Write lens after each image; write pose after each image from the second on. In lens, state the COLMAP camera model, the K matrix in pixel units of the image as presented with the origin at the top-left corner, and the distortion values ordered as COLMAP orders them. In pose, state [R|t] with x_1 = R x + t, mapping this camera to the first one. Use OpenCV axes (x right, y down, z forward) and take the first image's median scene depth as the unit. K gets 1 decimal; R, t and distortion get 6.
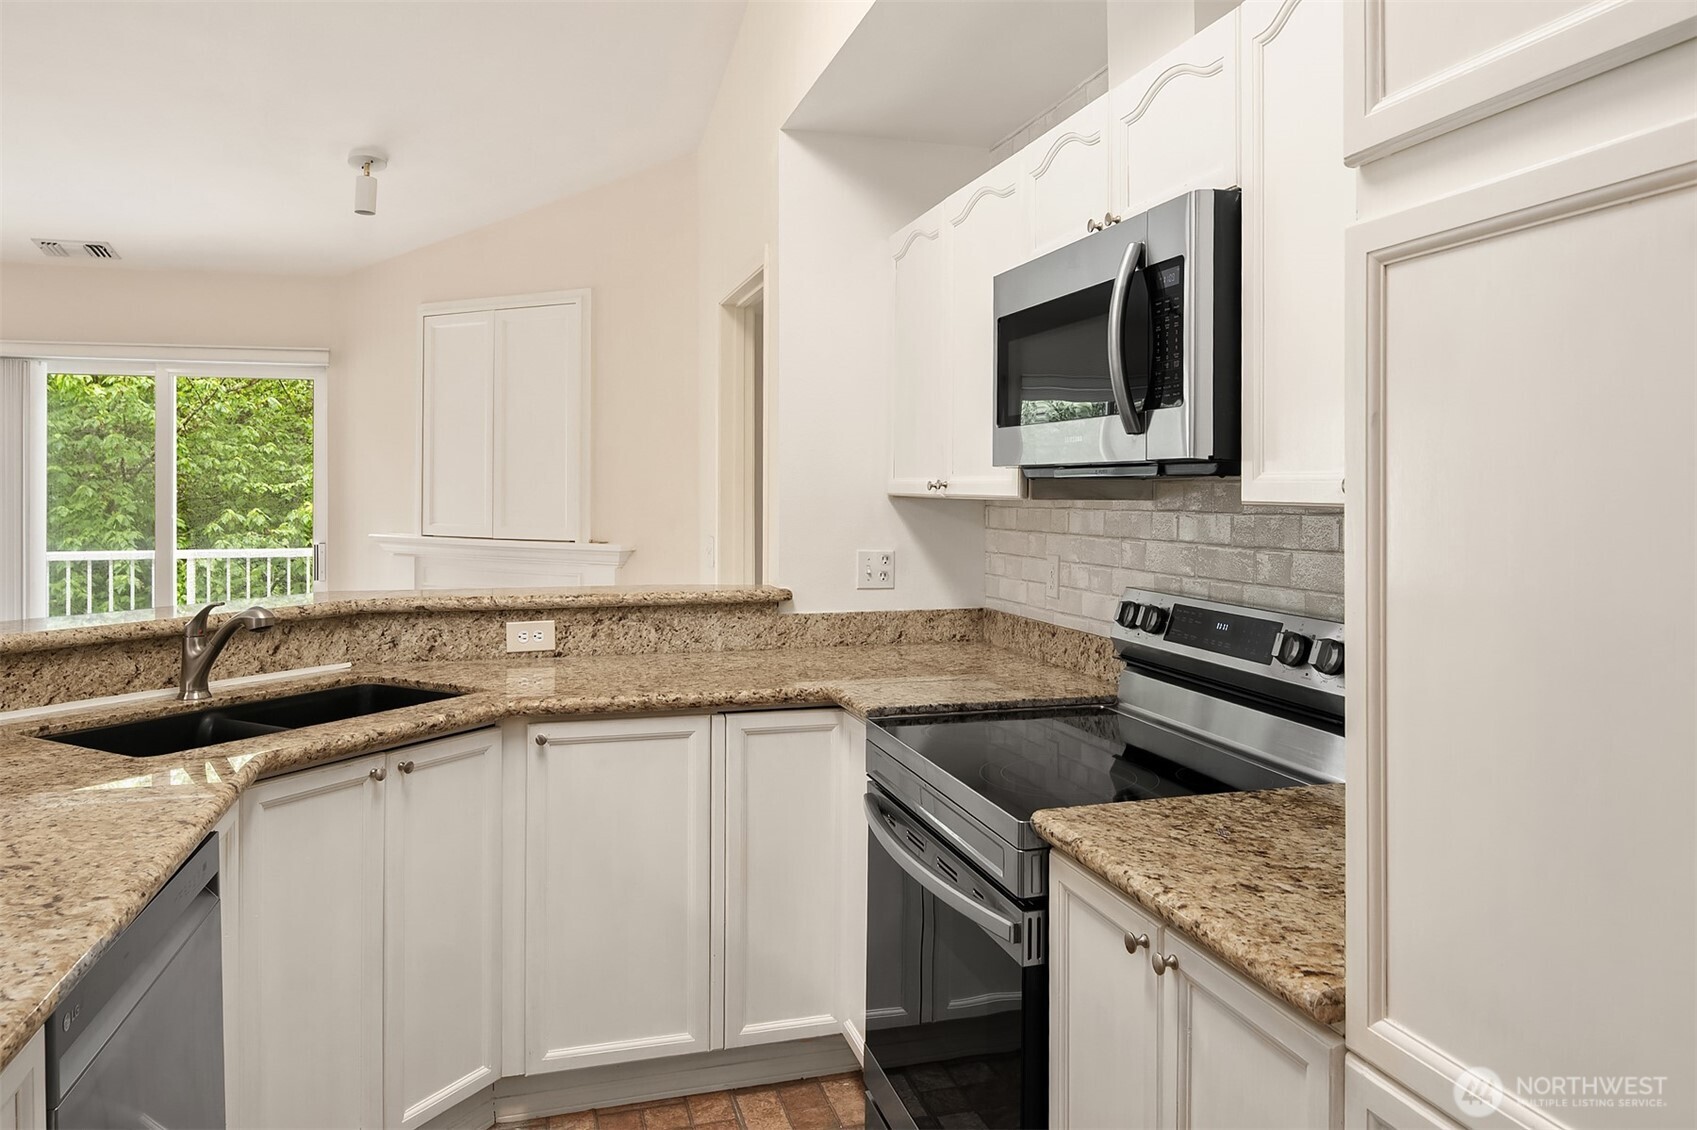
lens RADIAL K [[1149.0, 0, 861.2], [0, 1149.0, 551.0], [0, 0, 1]] dist [0.004216, -0.008773]
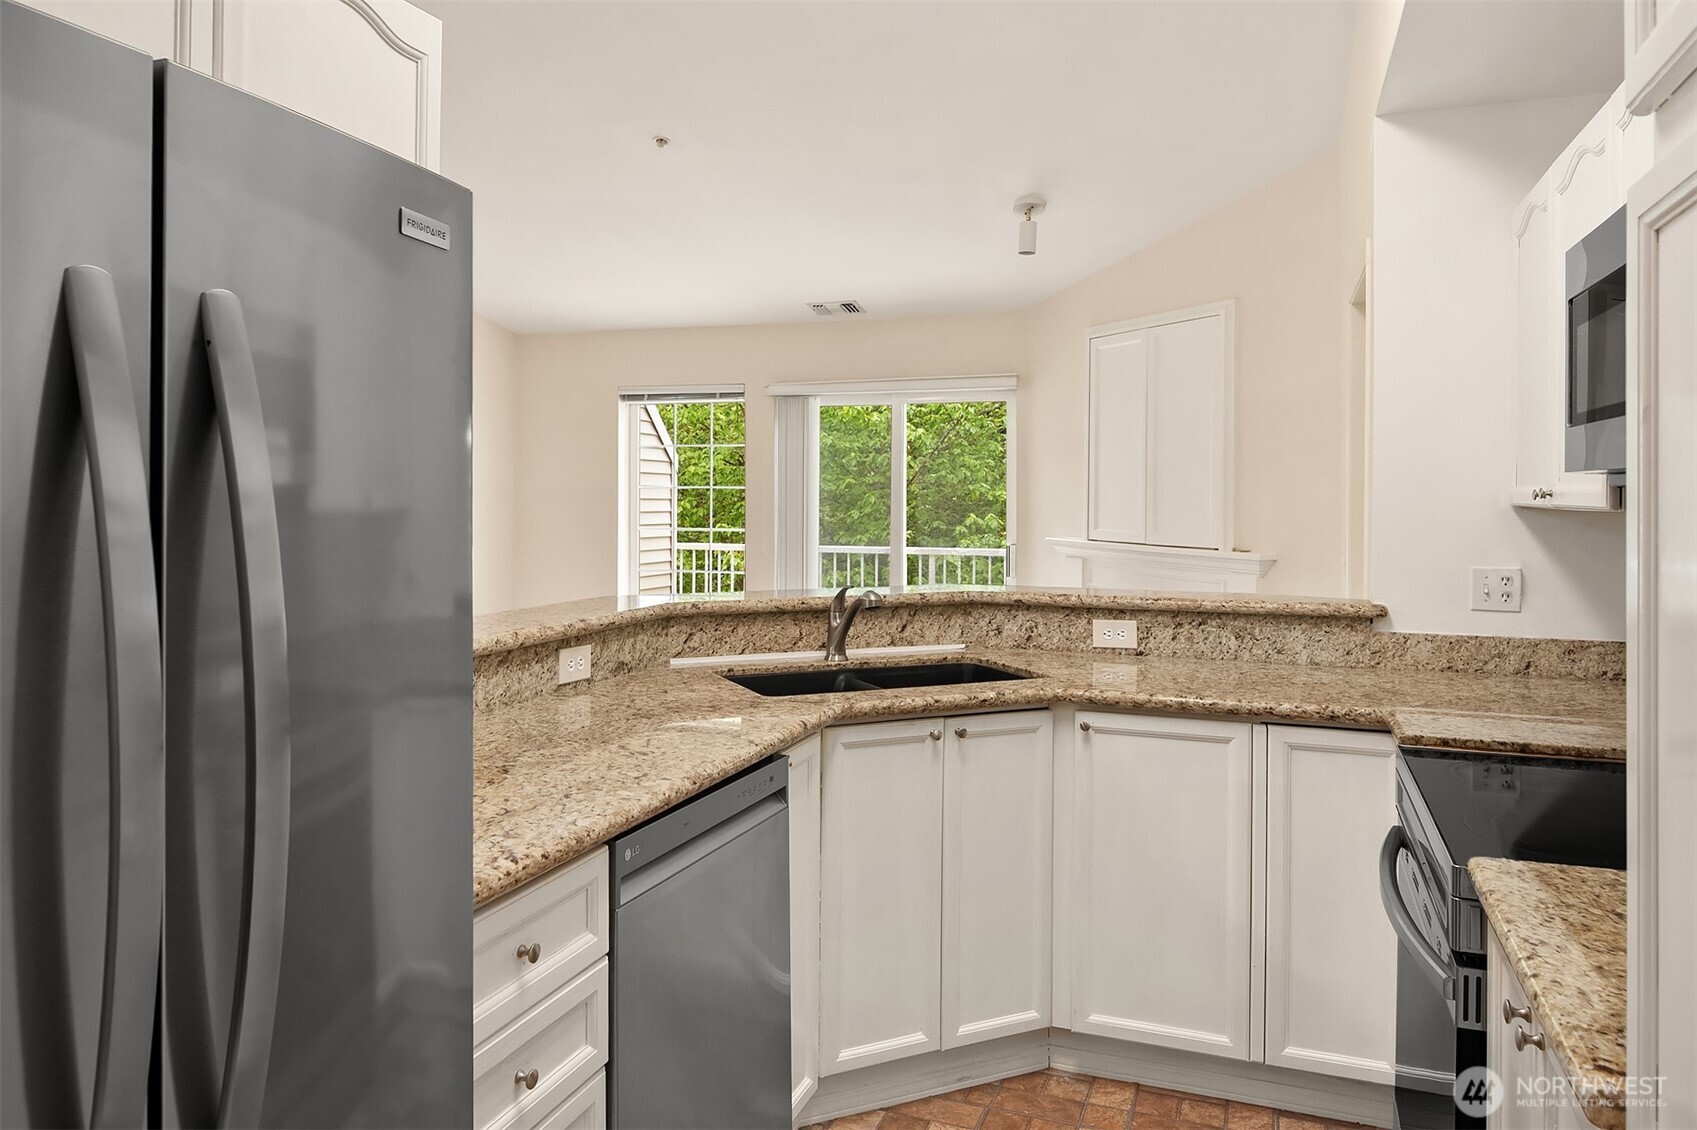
lens RADIAL K [[1149.0, 0, 856.6], [0, 1149.0, 564.5], [0, 0, 1]] dist [0.004216, -0.008773]
pose [[0.797743, 0.038239, -0.601783, 0.171047], [-0.035719, 0.999231, 0.016143, 0.000453], [0.601938, 0.008617, 0.798496, -0.004761]]
